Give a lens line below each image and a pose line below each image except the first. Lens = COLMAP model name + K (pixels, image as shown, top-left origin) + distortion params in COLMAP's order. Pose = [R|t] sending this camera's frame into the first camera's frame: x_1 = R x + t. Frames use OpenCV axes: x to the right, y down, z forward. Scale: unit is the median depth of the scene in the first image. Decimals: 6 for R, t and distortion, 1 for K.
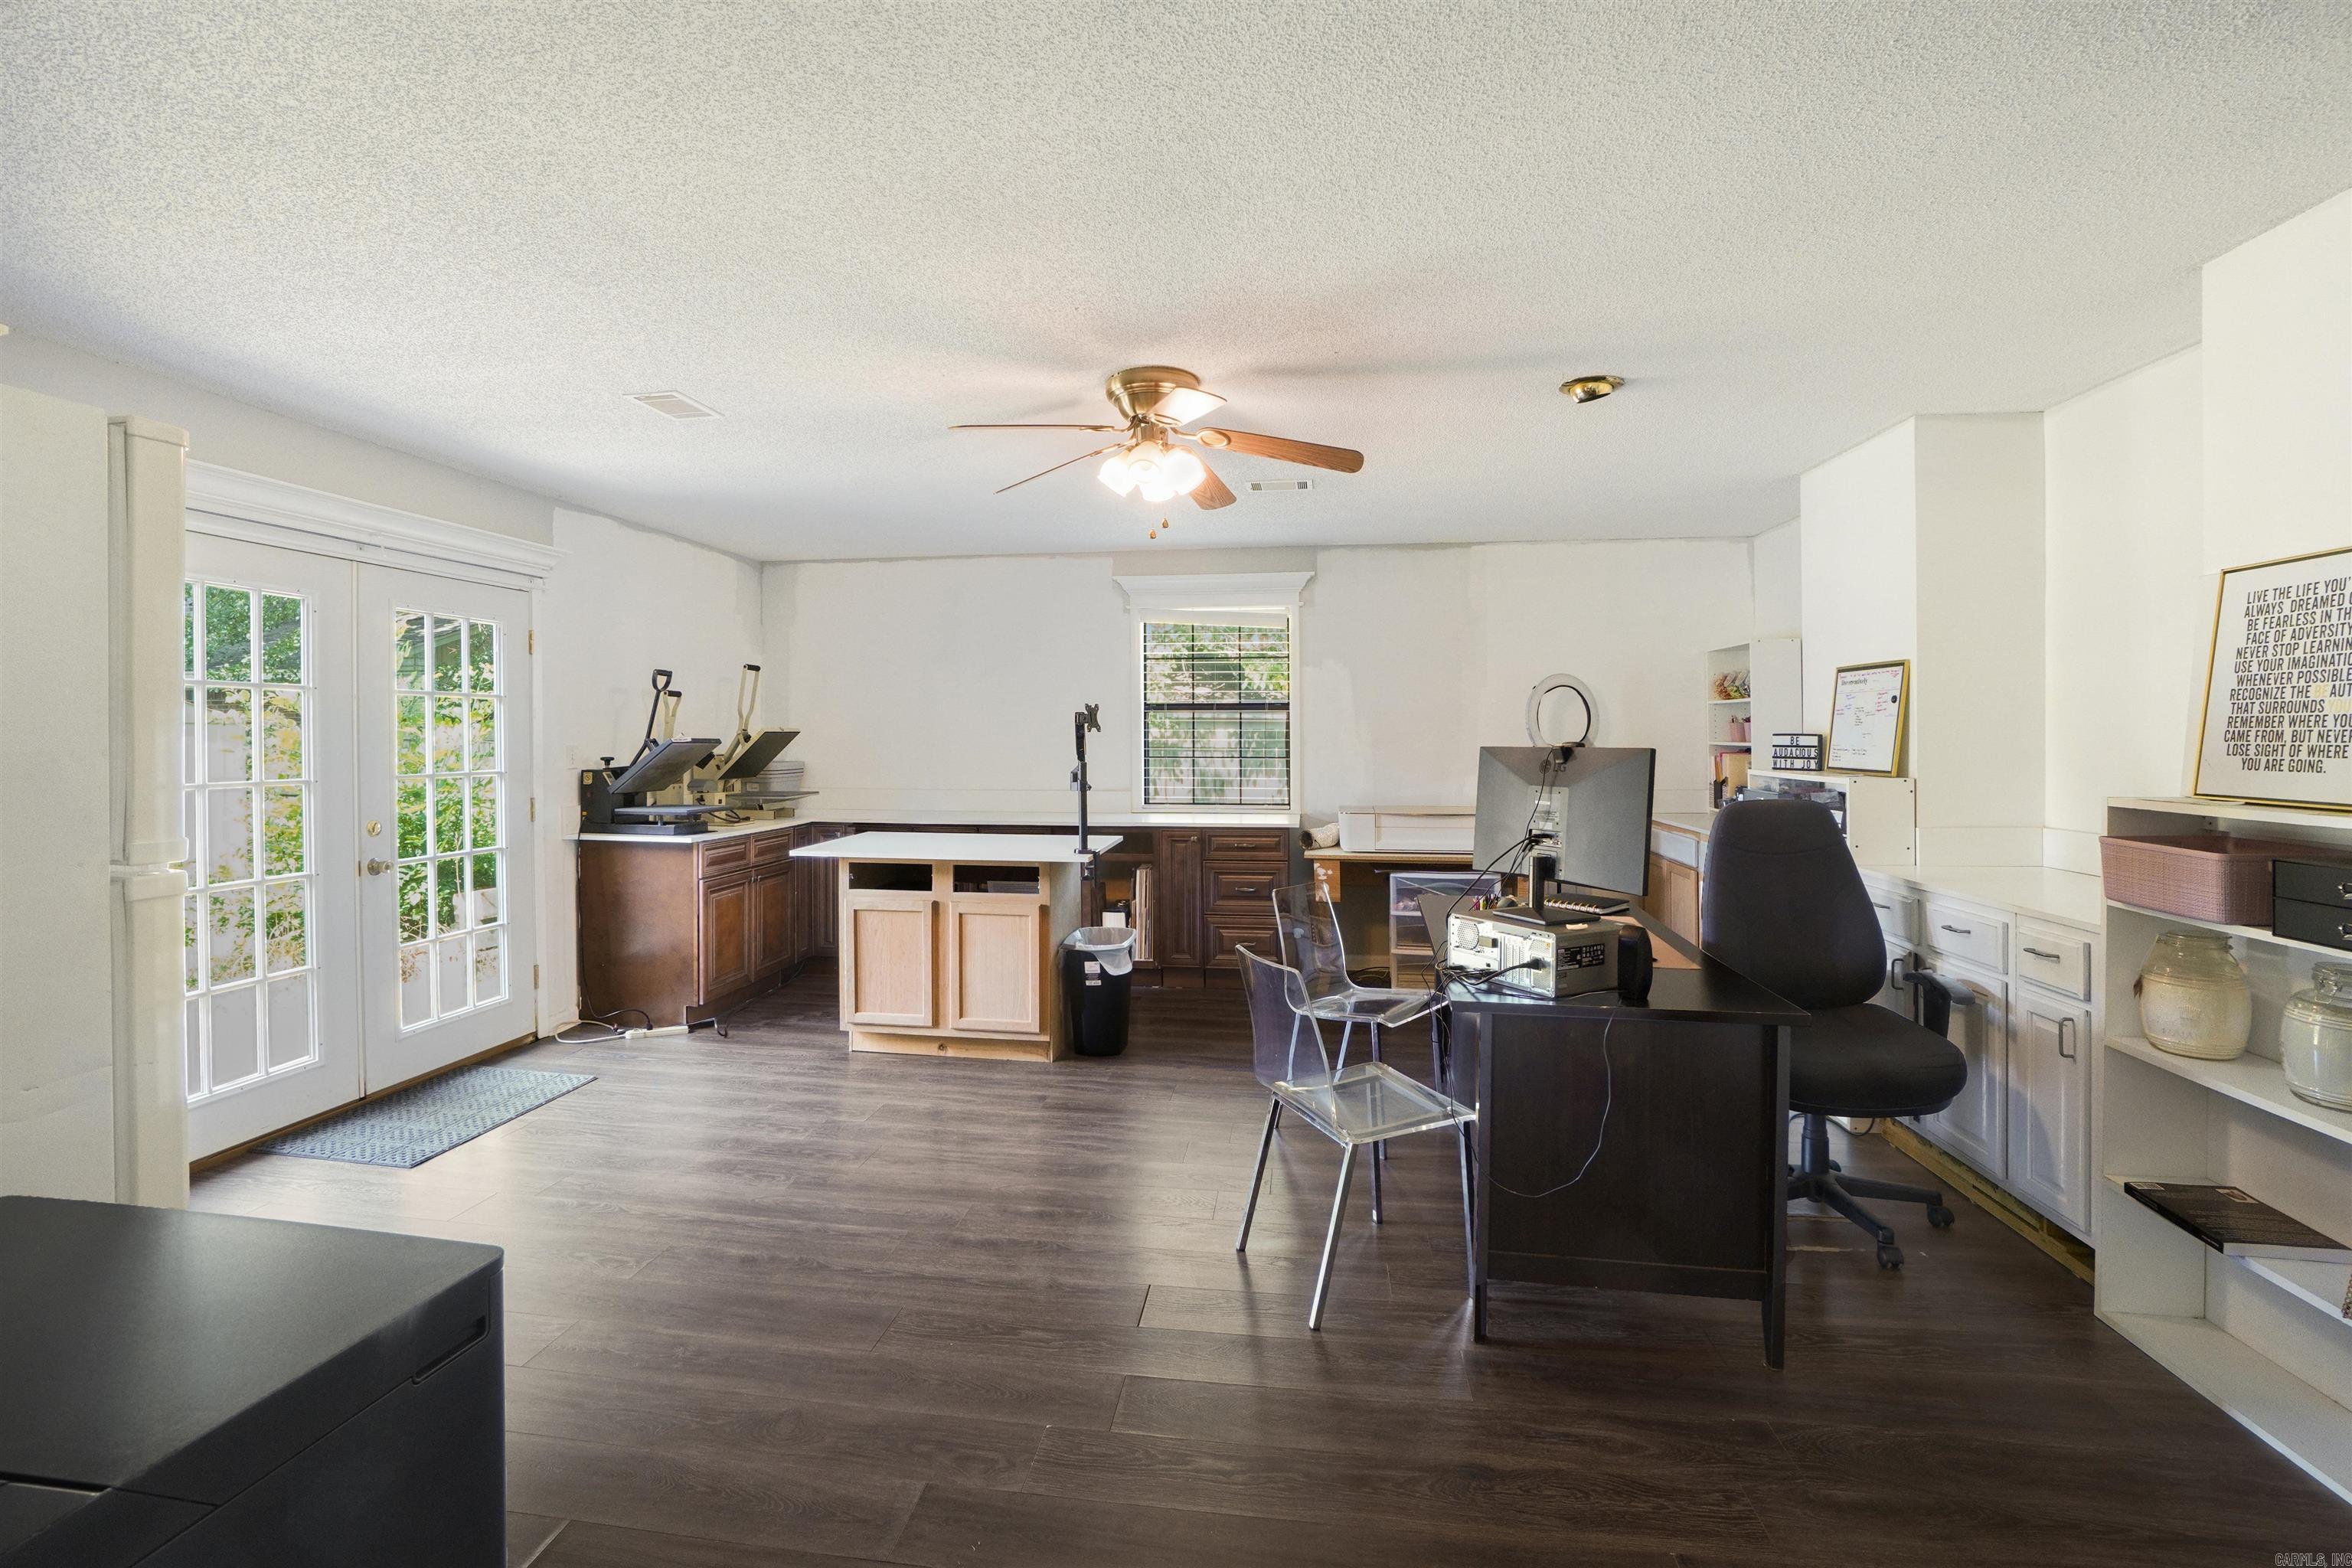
lens RADIAL K [[1075.6, 0, 1154.7], [0, 1075.6, 740.5], [0, 0, 1]] dist [-0.014571, 0.006062]
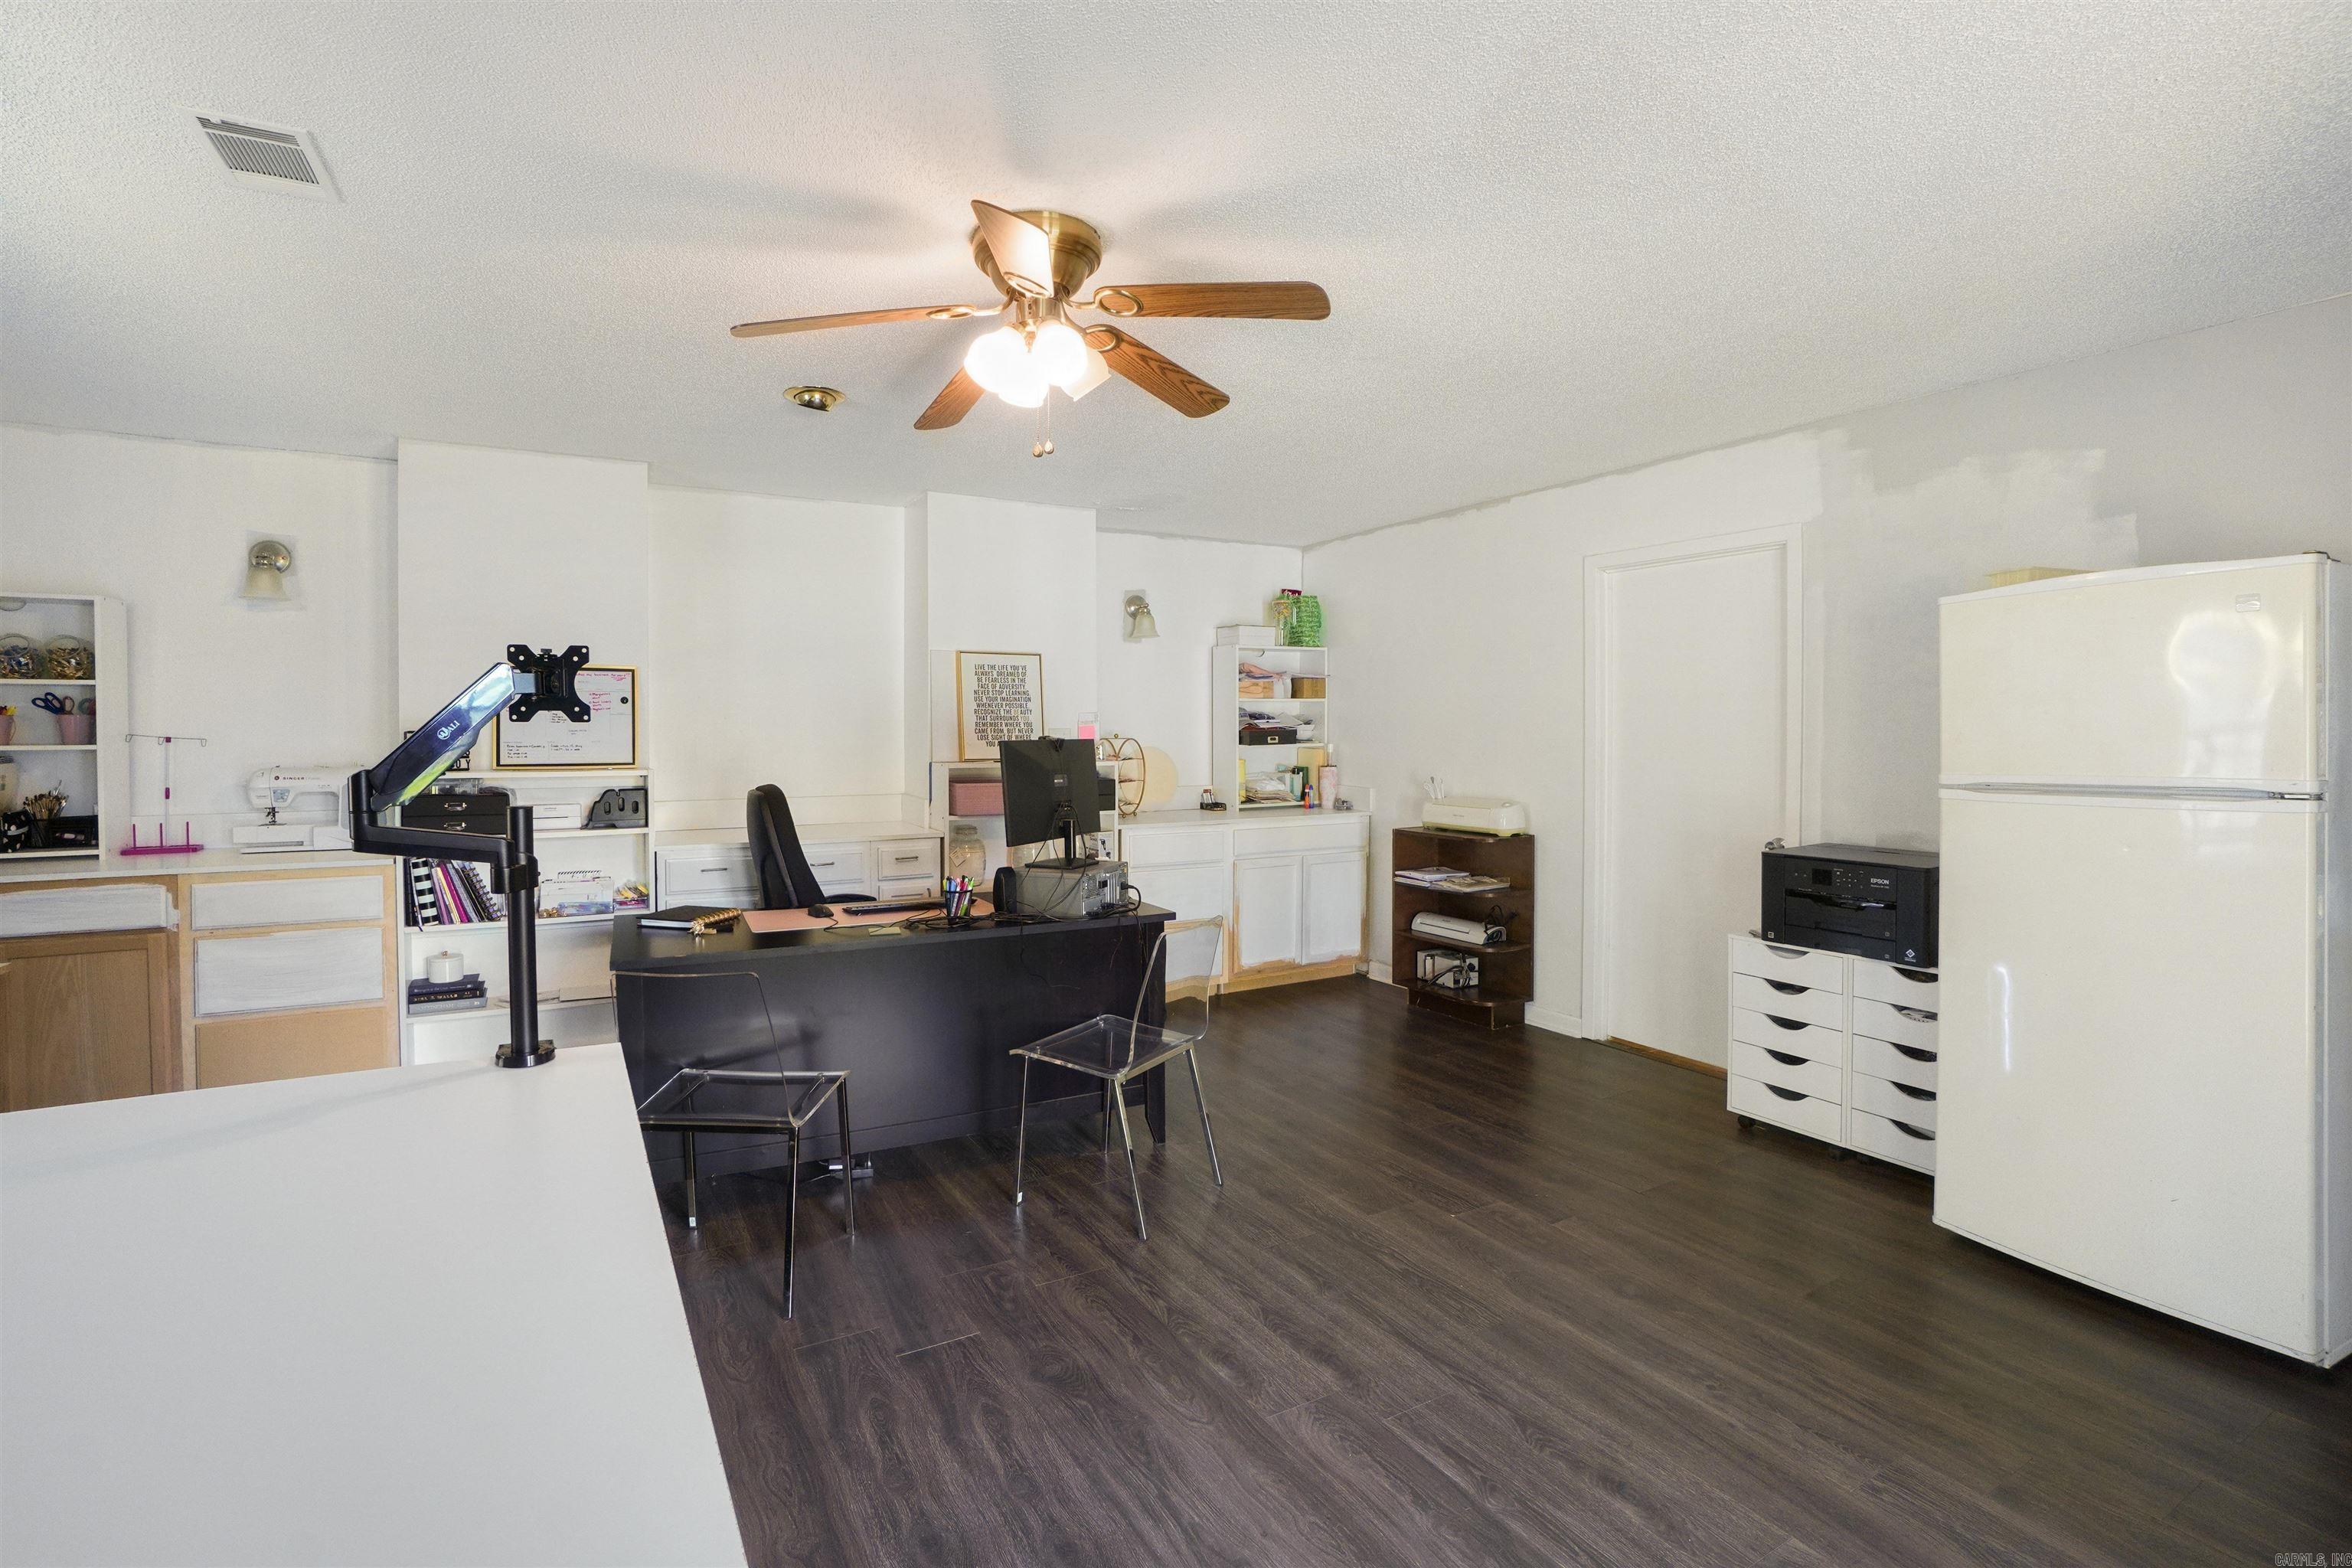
lens RADIAL K [[1075.6, 0, 1171.8], [0, 1075.6, 762.9], [0, 0, 1]] dist [-0.014571, 0.006062]
pose [[-0.625312, -0.016953, 0.780190, -0.754941], [0.006451, 0.999618, 0.026891, 0.002628], [-0.780348, 0.021848, -0.624964, 1.695136]]
